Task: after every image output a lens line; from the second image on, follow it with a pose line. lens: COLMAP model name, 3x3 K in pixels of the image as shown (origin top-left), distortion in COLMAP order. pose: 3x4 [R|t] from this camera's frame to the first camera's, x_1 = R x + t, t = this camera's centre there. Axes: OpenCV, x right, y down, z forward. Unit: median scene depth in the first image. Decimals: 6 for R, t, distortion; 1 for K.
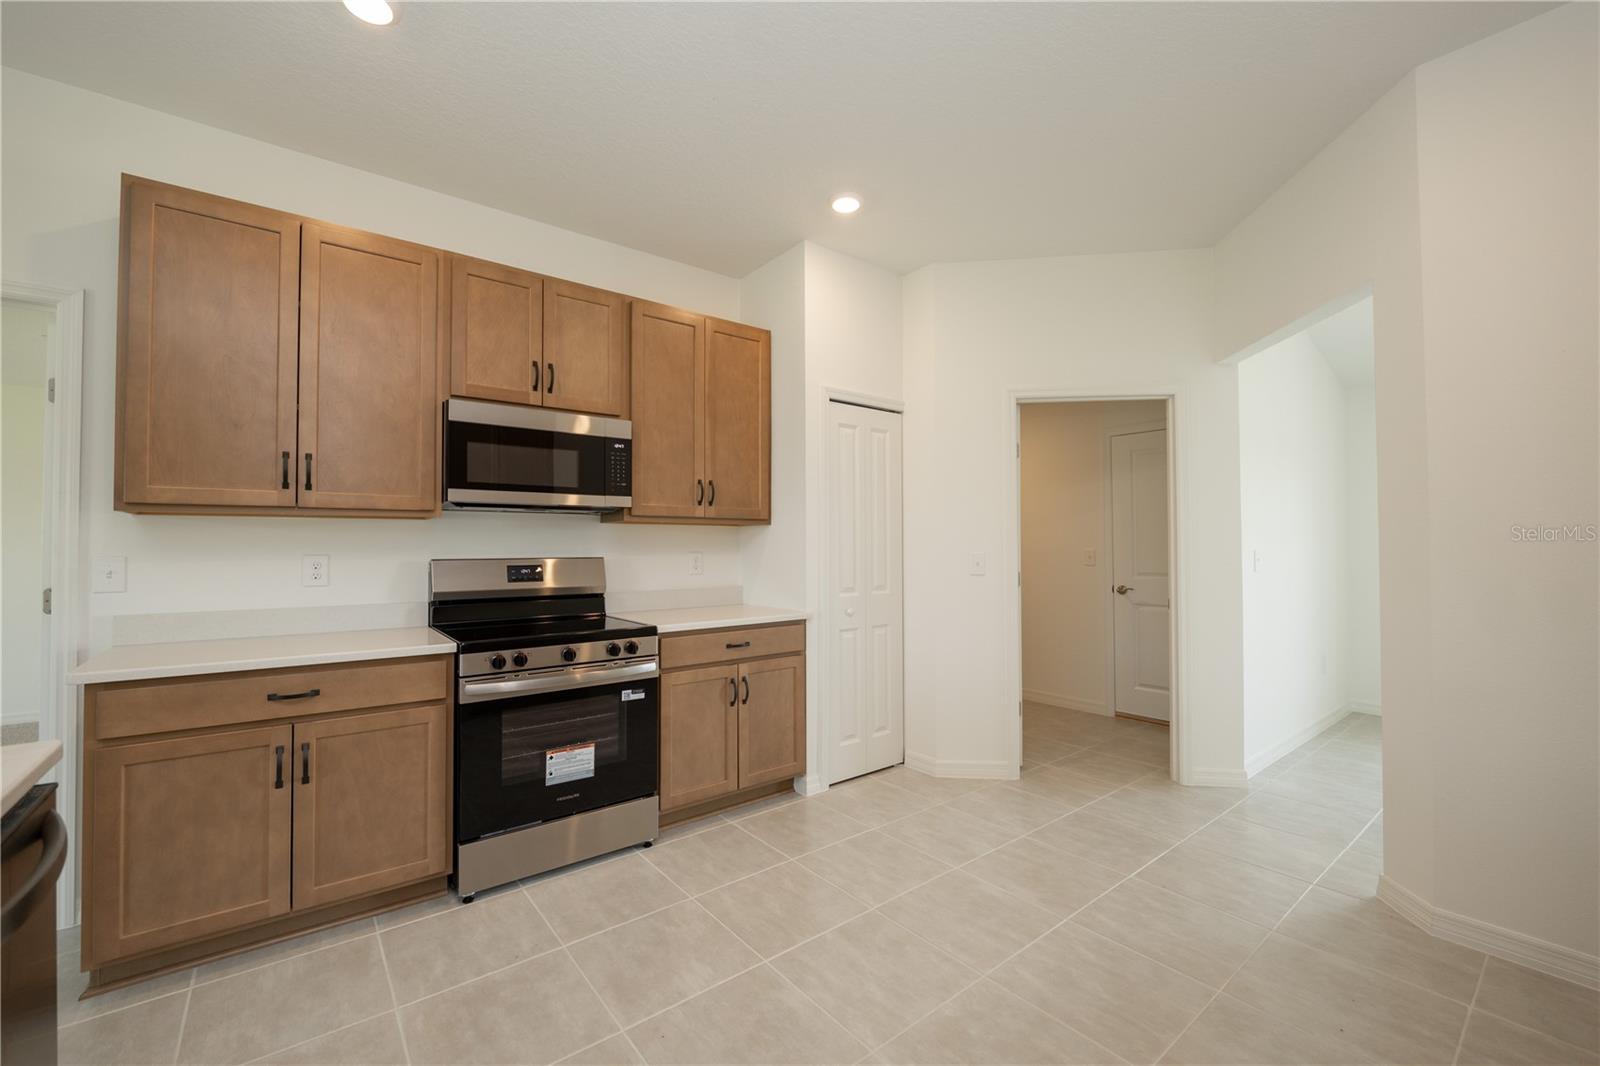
lens RADIAL K [[655.1, 0, 795.0], [0, 655.1, 534.9], [0, 0, 1]] dist [-0.011188, 0.001384]
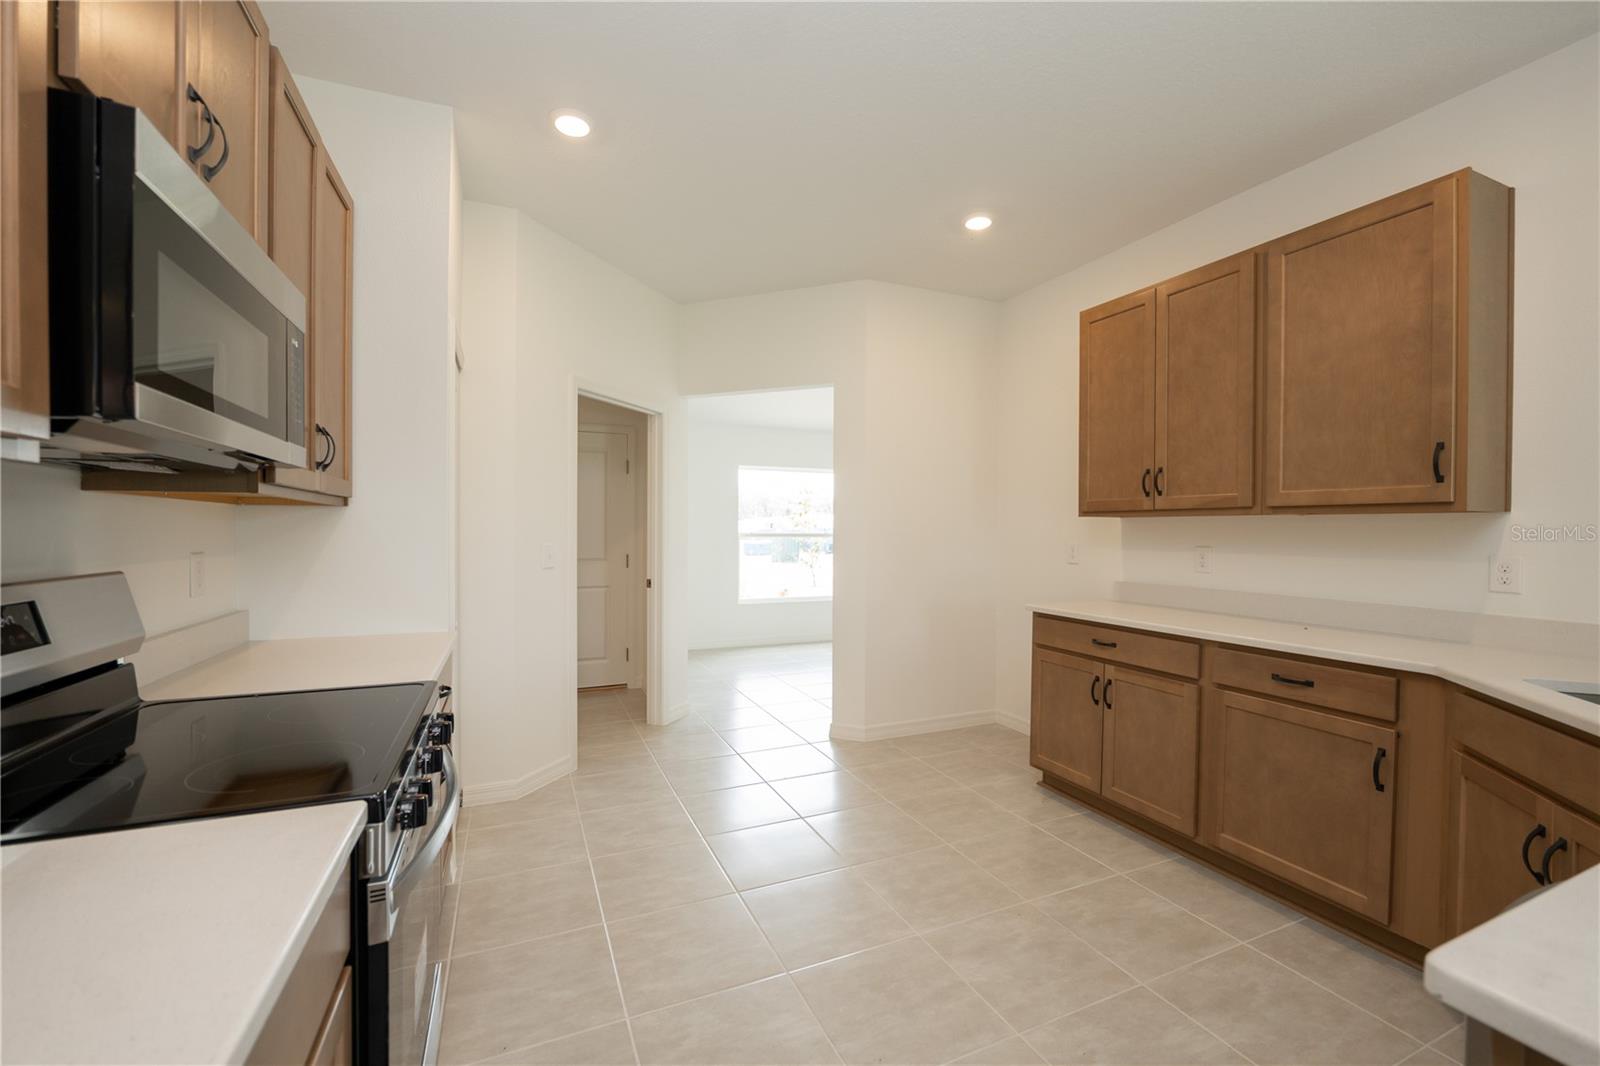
lens RADIAL K [[655.1, 0, 799.4], [0, 655.1, 536.6], [0, 0, 1]] dist [-0.011188, 0.001384]
pose [[0.249088, -0.007149, 0.968455, -0.653218], [-0.019797, 0.999726, 0.012471, -0.003161], [-0.968279, -0.022278, 0.248878, 0.508541]]
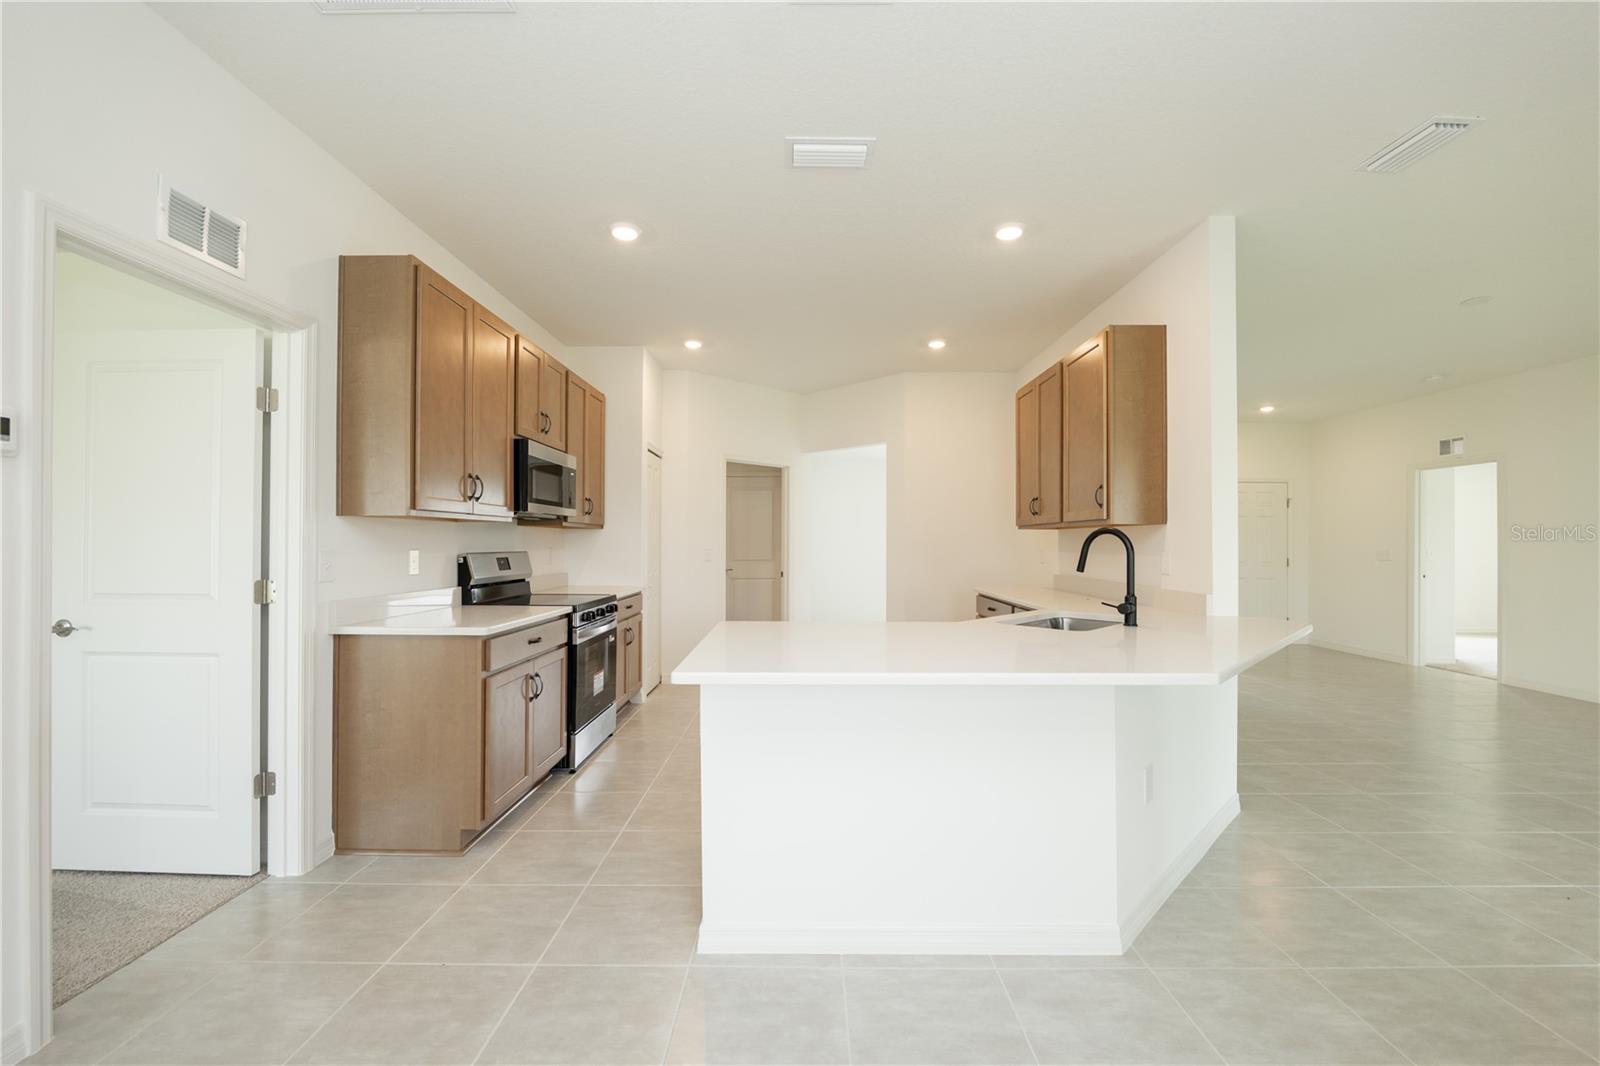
lens RADIAL K [[655.1, 0, 799.7], [0, 655.1, 534.2], [0, 0, 1]] dist [-0.011188, 0.001384]
pose [[0.625101, 0.014254, 0.780414, -1.085867], [-0.015634, 0.999861, -0.005739, -0.002525], [-0.780387, -0.008614, 0.625237, -0.297647]]
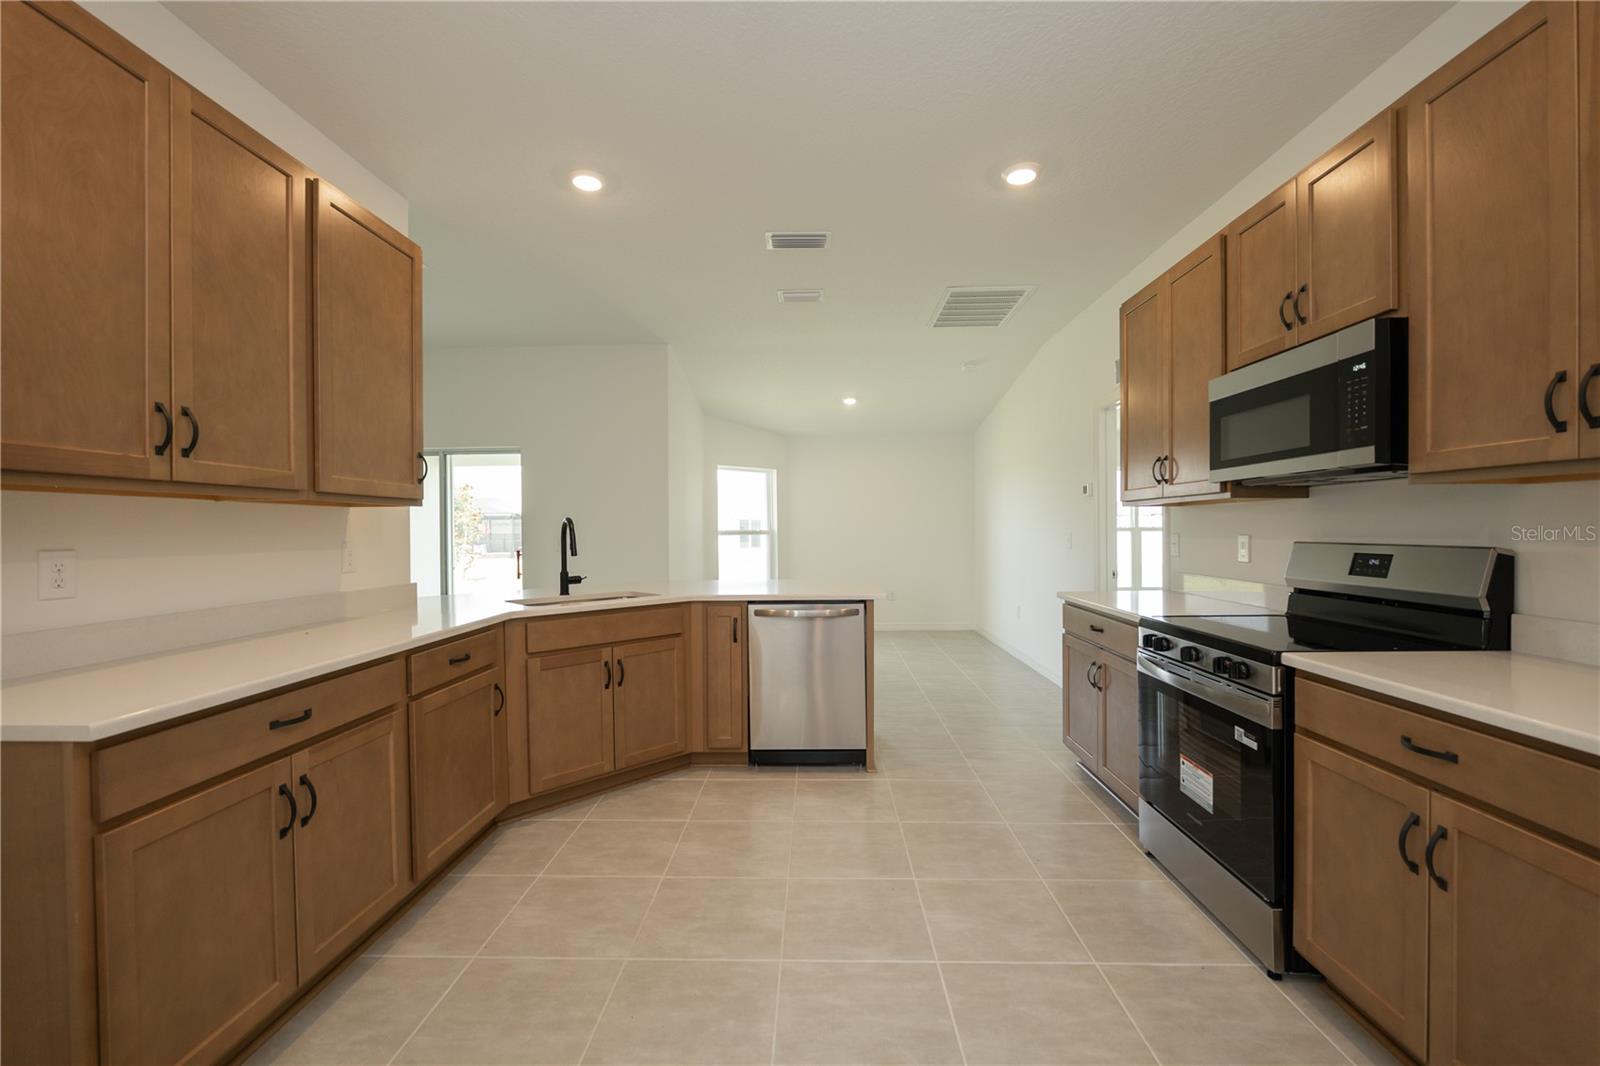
lens RADIAL K [[655.1, 0, 801.4], [0, 655.1, 533.4], [0, 0, 1]] dist [-0.011188, 0.001384]
pose [[-0.637524, 0.012490, -0.770330, 0.549404], [0.019894, 0.999802, -0.000253, 0.011917], [0.770174, -0.015486, -0.637646, 0.987952]]
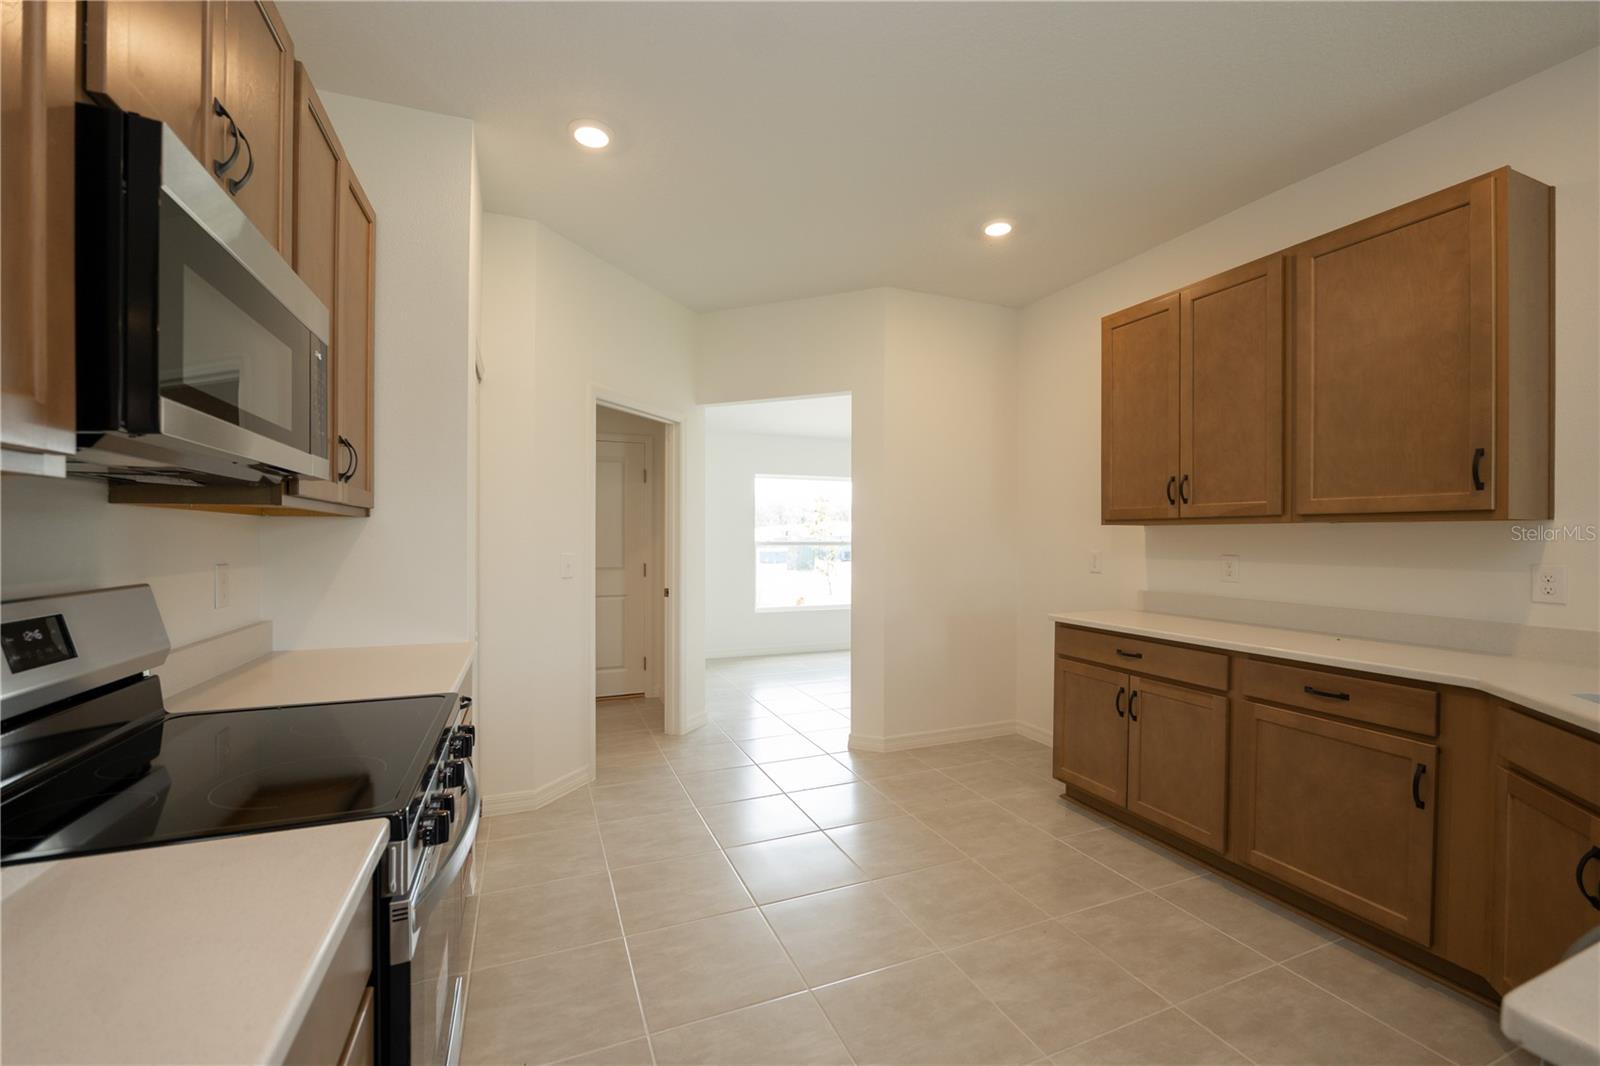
lens RADIAL K [[655.1, 0, 801.6], [0, 655.1, 540.2], [0, 0, 1]] dist [-0.011188, 0.001384]
pose [[0.268490, -0.001346, 0.963281, -0.647725], [-0.017605, 0.999825, 0.006304, -0.005448], [-0.963122, -0.018651, 0.268420, 0.516032]]
